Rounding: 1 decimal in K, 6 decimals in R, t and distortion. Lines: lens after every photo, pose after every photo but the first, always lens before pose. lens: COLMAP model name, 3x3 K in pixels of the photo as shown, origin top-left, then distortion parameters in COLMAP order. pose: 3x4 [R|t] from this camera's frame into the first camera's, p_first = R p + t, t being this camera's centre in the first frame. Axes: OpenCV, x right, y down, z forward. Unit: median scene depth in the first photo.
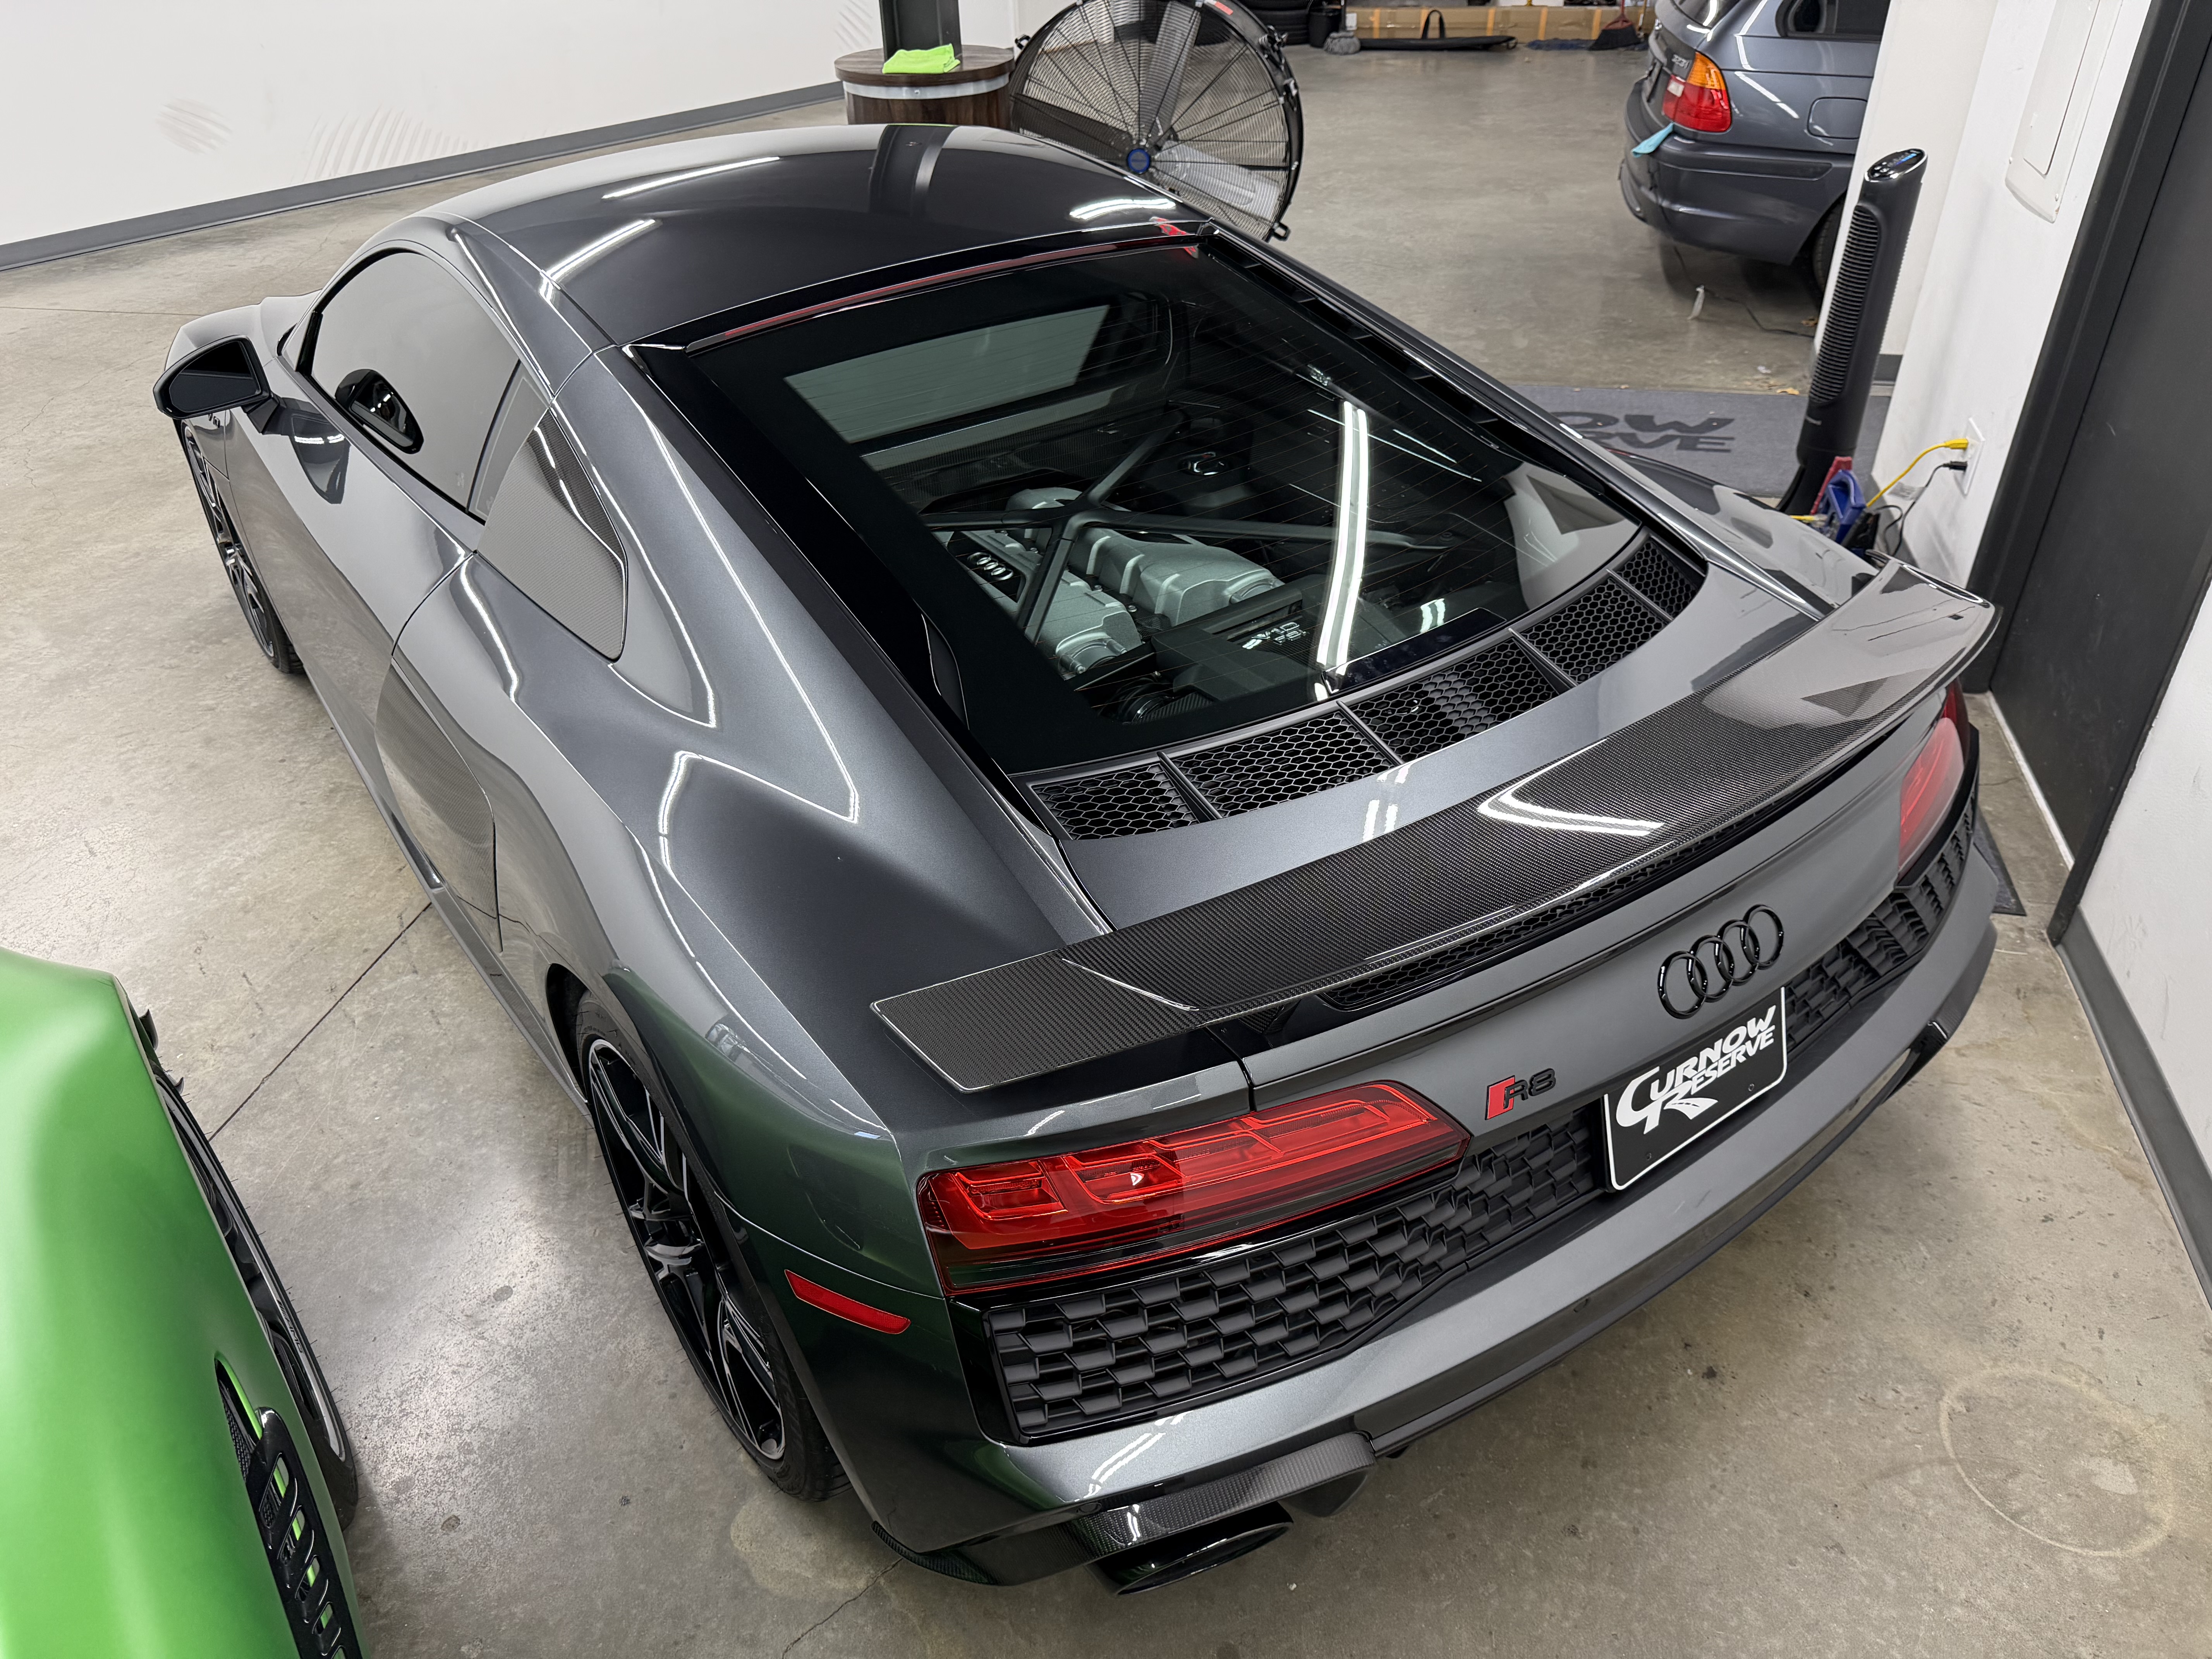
lens RADIAL K [[1566.2, 0, 1106.0], [0, 1566.2, 829.5], [0, 0, 1]] dist [0.002496, -0.006884]
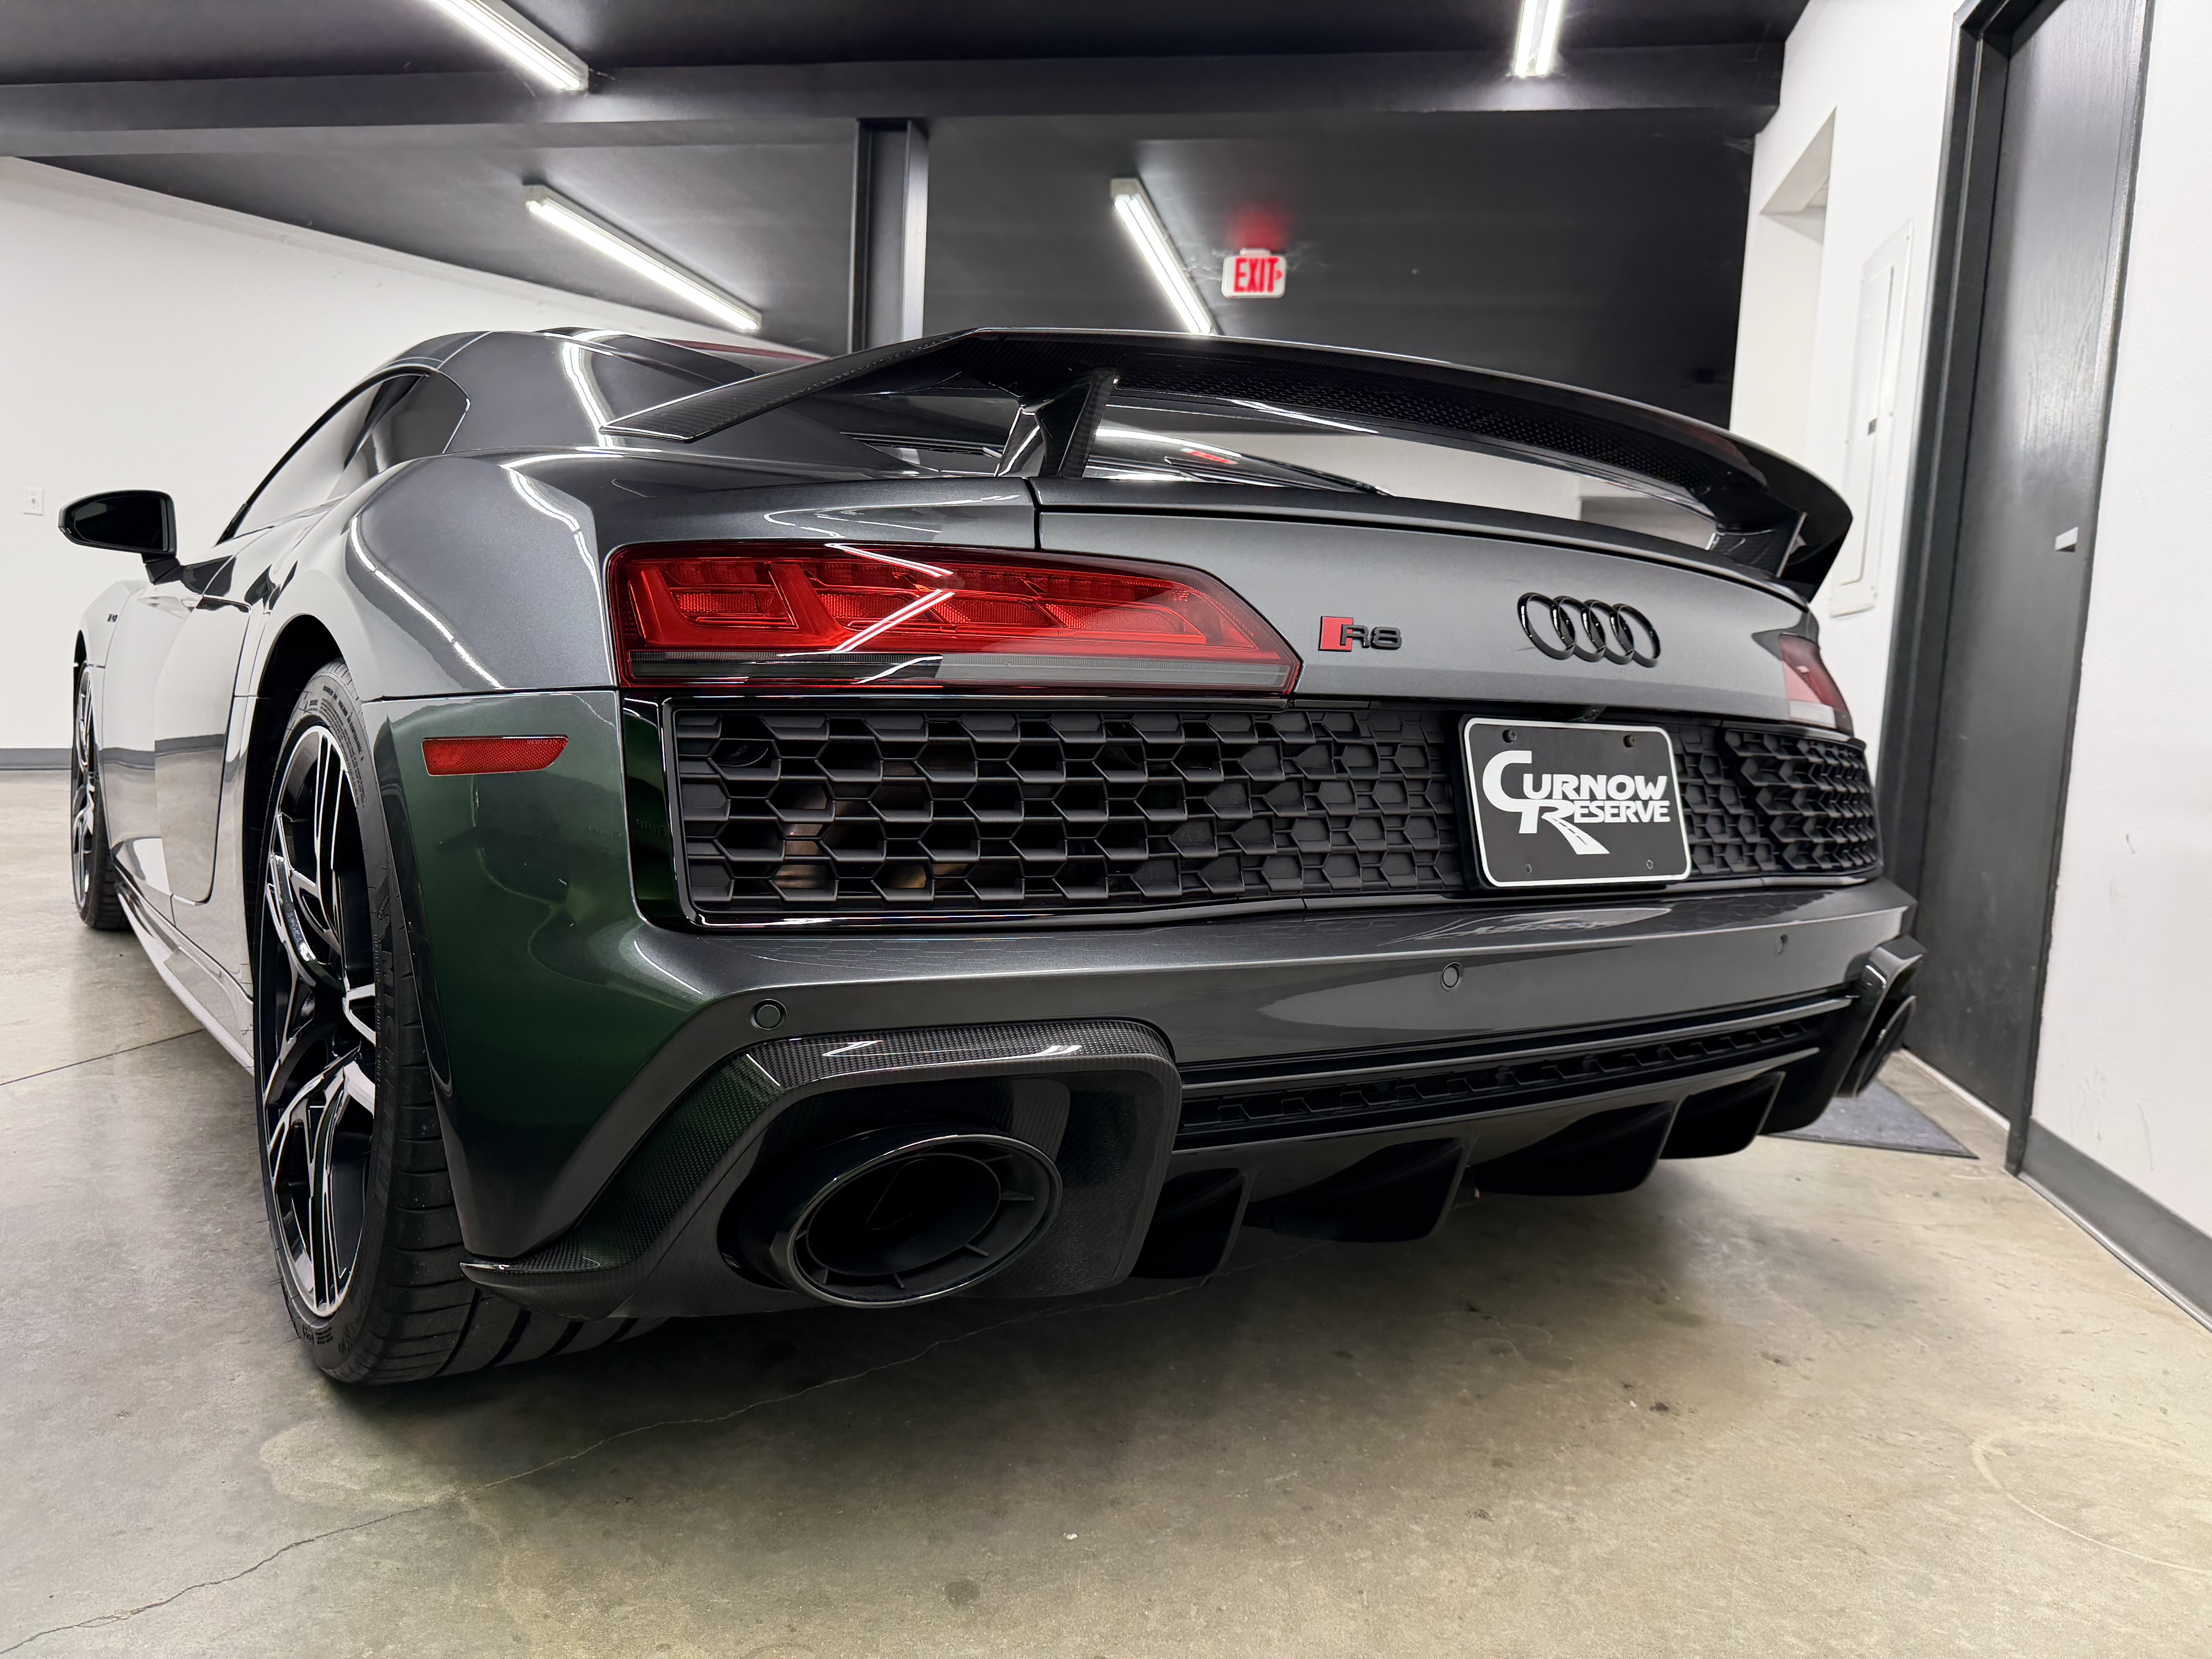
lens RADIAL K [[1556.7, 0, 1106.0], [0, 1556.7, 829.5], [0, 0, 1]] dist [0.005435, -0.009893]
pose [[0.996618, 0.079315, 0.021467, 0.093942], [-0.058102, 0.864973, -0.498444, 0.545297], [-0.058102, 0.495511, 0.866656, 0.261600]]
